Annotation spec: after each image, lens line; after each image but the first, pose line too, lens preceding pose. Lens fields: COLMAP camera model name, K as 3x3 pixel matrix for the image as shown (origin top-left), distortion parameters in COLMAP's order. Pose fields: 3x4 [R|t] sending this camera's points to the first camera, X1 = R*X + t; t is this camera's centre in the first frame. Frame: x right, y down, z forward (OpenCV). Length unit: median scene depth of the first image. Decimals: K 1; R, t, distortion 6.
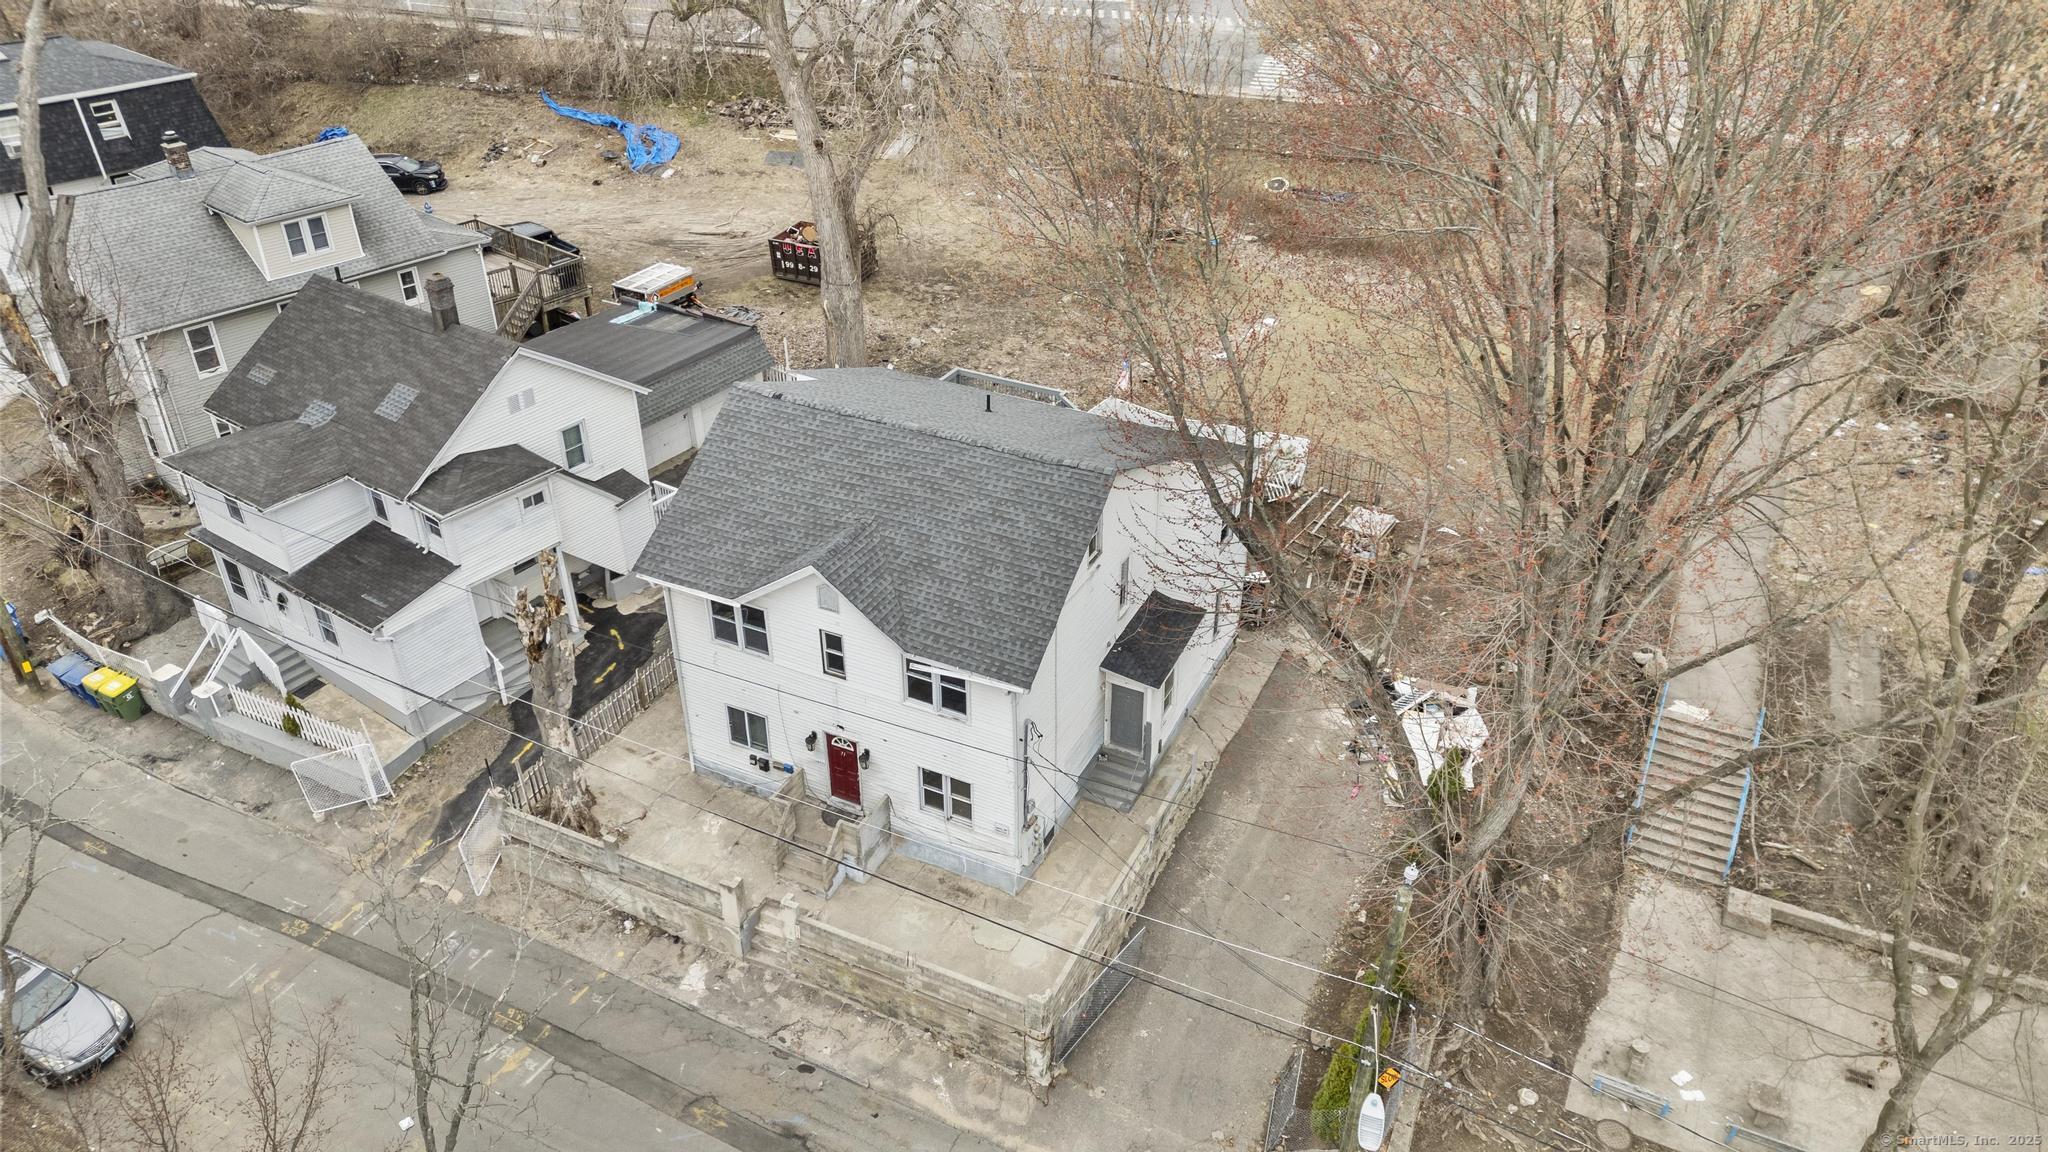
lens RADIAL K [[1418.4, 0, 1030.5], [0, 1418.4, 584.1], [0, 0, 1]] dist [0.071772, -0.068103]
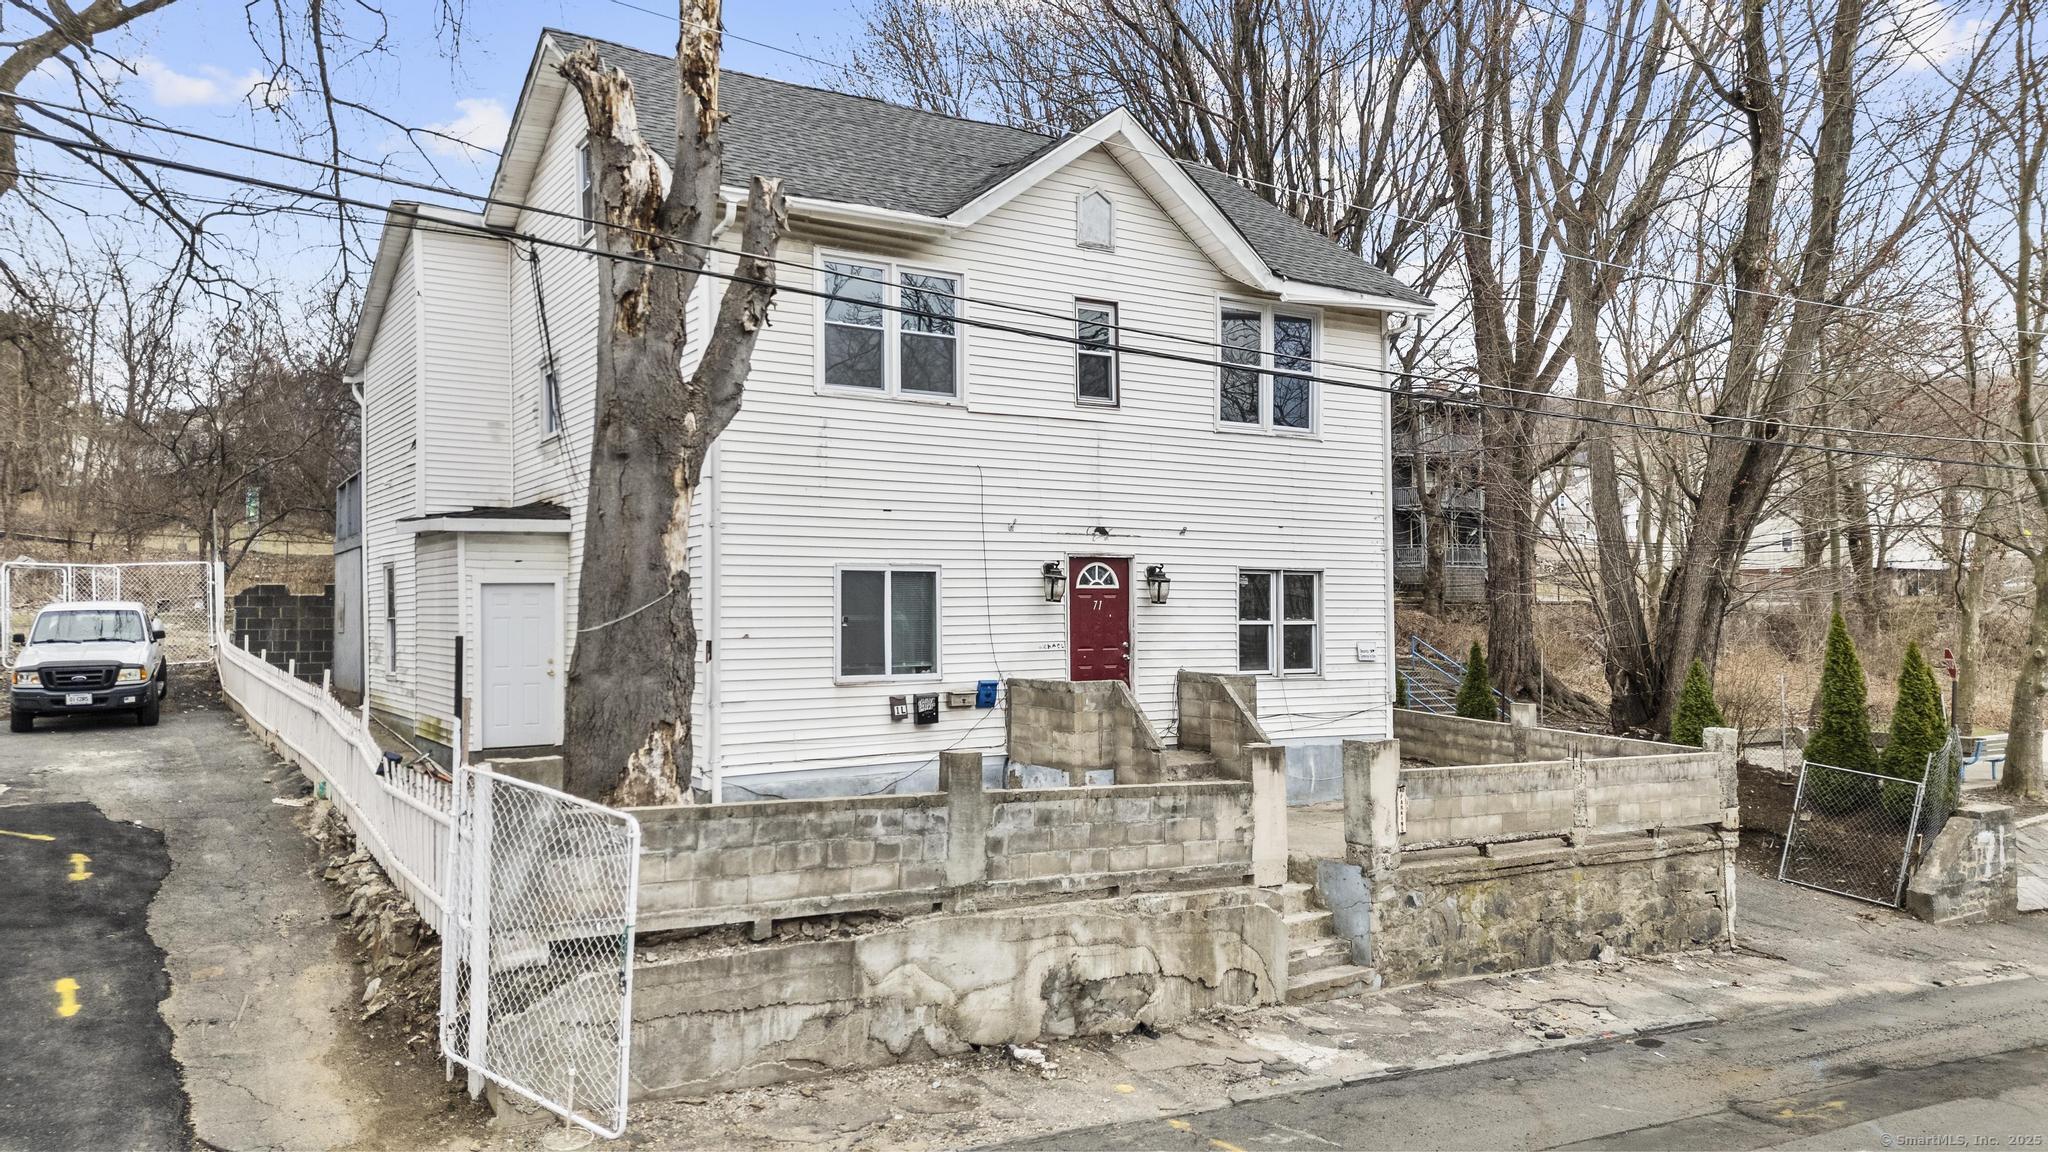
lens RADIAL K [[1418.4, 0, 1031.1], [0, 1418.4, 568.5], [0, 0, 1]] dist [0.071772, -0.068103]
pose [[0.513707, 0.024683, 0.857611, -0.516289], [0.468543, 0.829297, -0.304524, 0.226557], [-0.718730, 0.558263, 0.414451, 0.743451]]
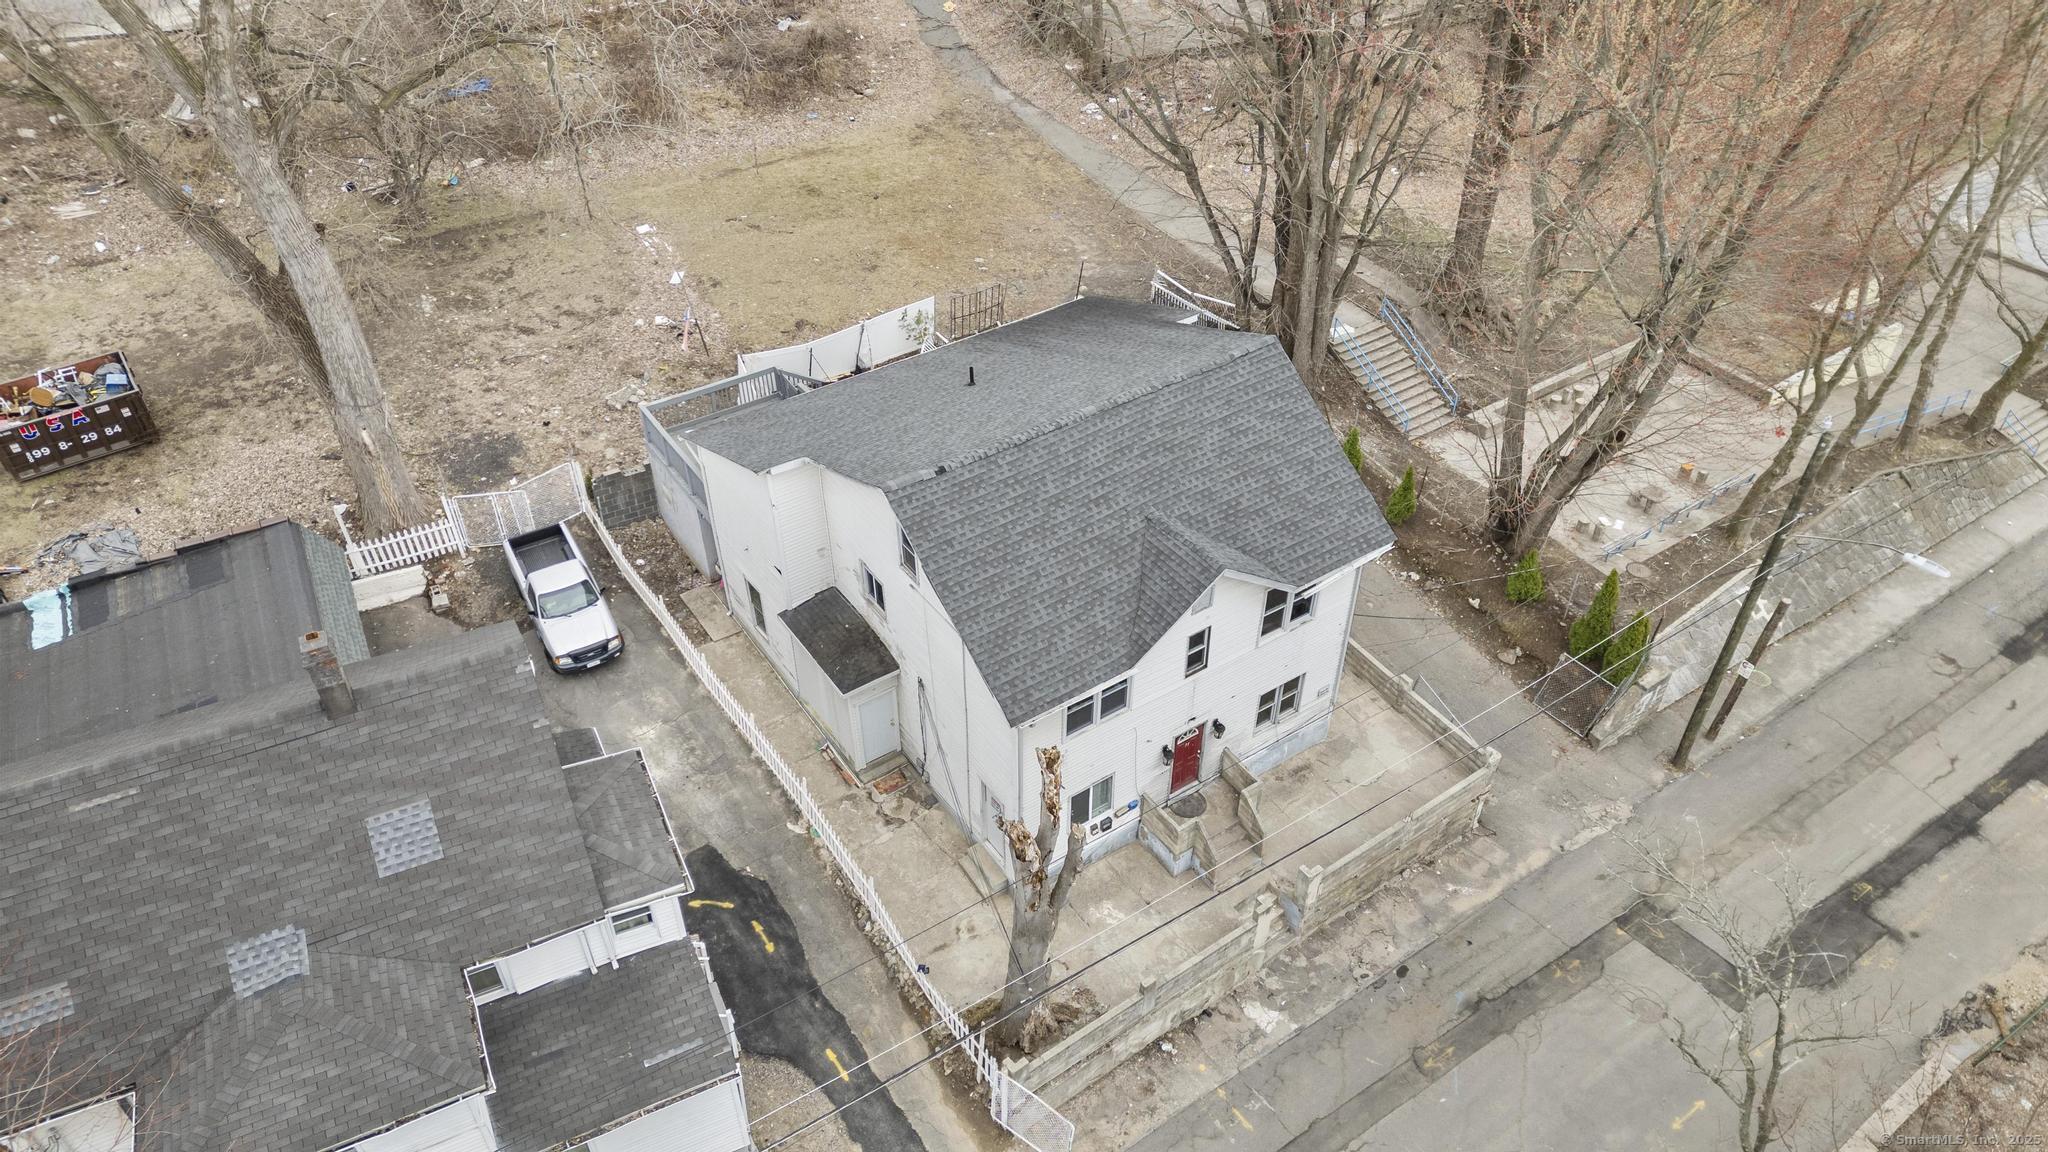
lens RADIAL K [[1418.4, 0, 1027.0], [0, 1418.4, 577.5], [0, 0, 1]] dist [0.071772, -0.068103]
pose [[0.488582, -0.564092, 0.665648, -0.694779], [0.467526, 0.813394, 0.346135, -0.323374], [-0.736686, 0.142093, 0.661138, 0.399291]]
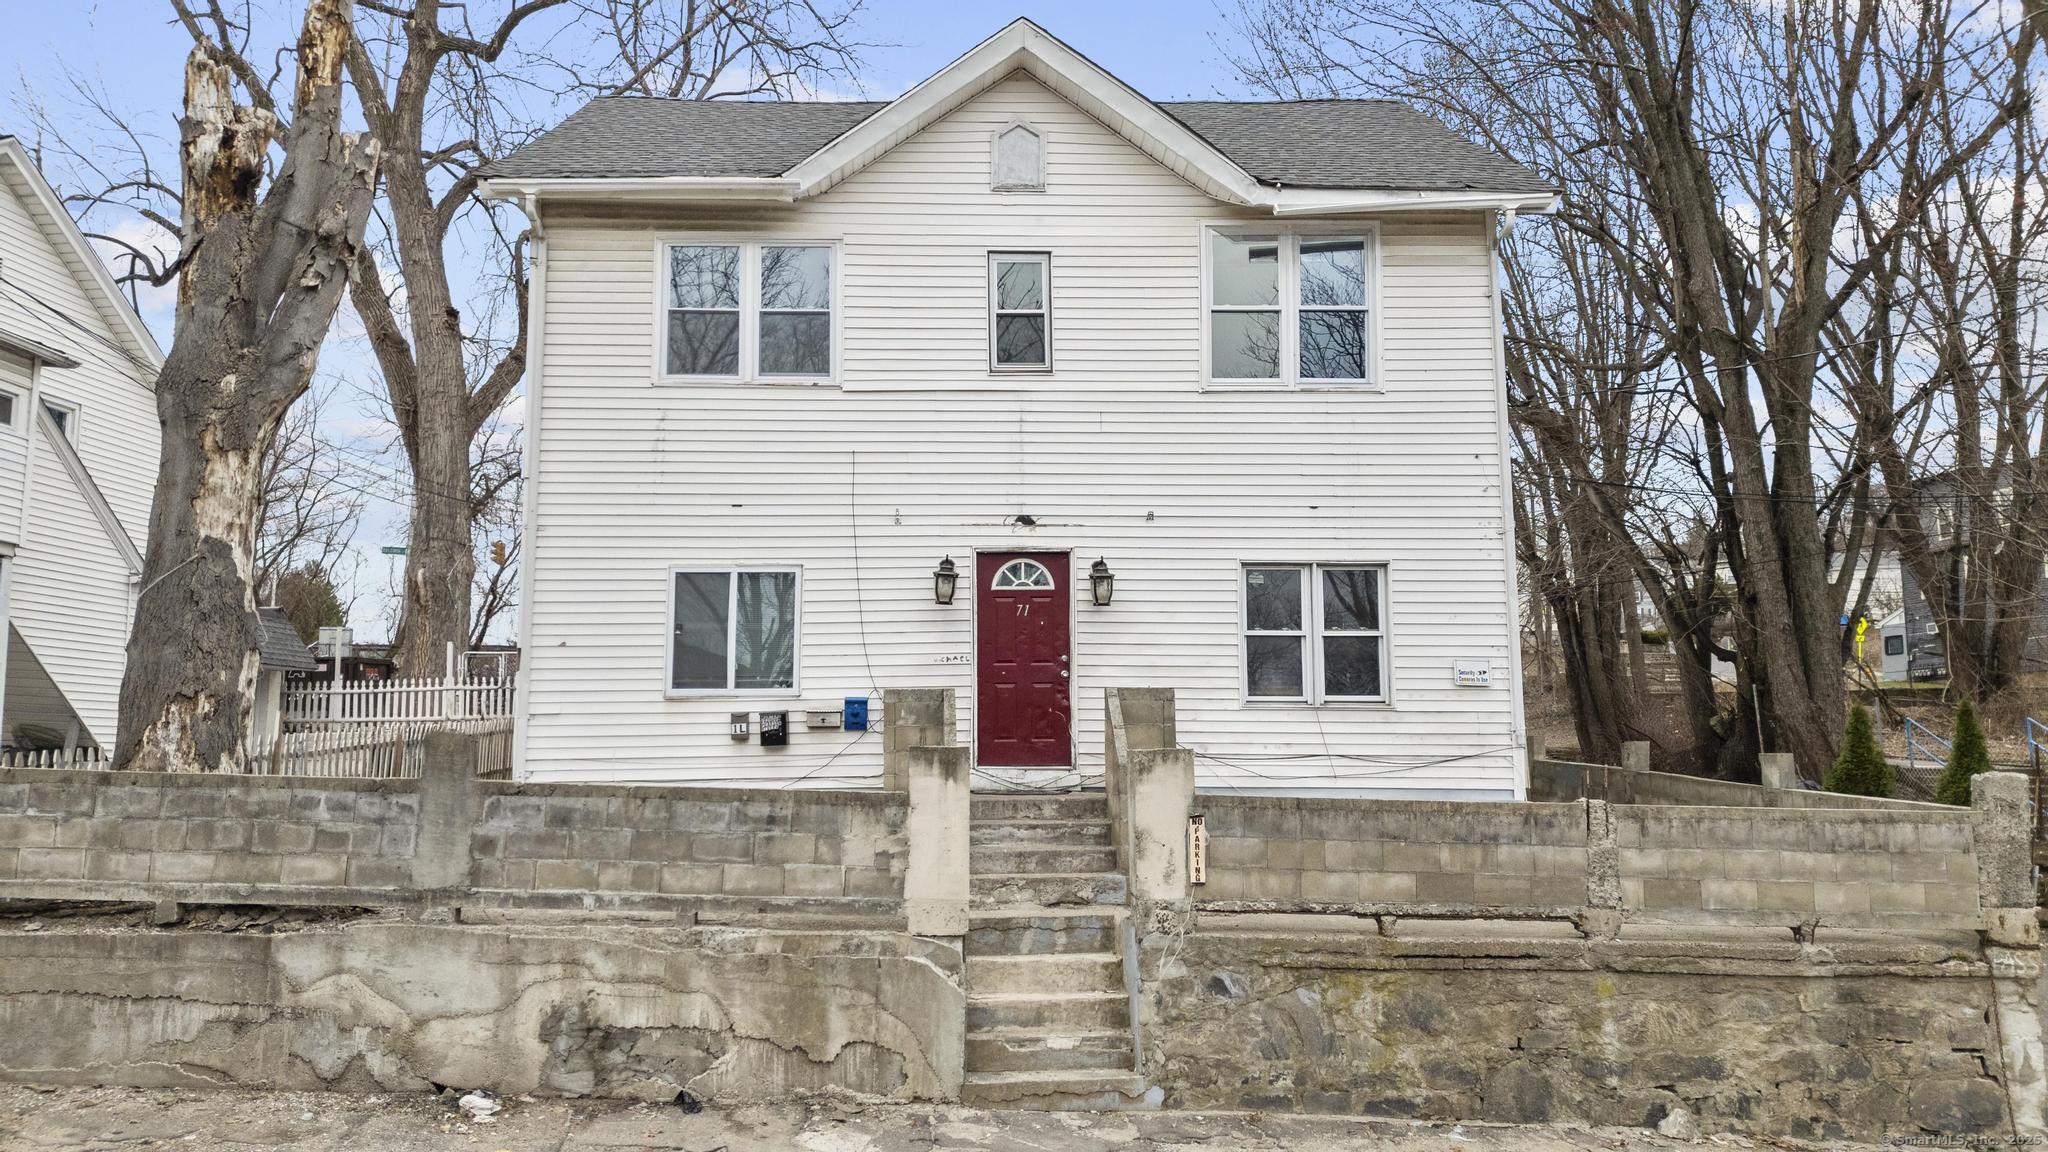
lens RADIAL K [[1418.4, 0, 1006.9], [0, 1418.4, 576.2], [0, 0, 1]] dist [0.071772, -0.068103]
pose [[0.876390, 0.052739, 0.478706, -0.302206], [0.264850, 0.777406, -0.570521, 0.312469], [-0.402238, 0.626785, 0.667343, 0.669969]]
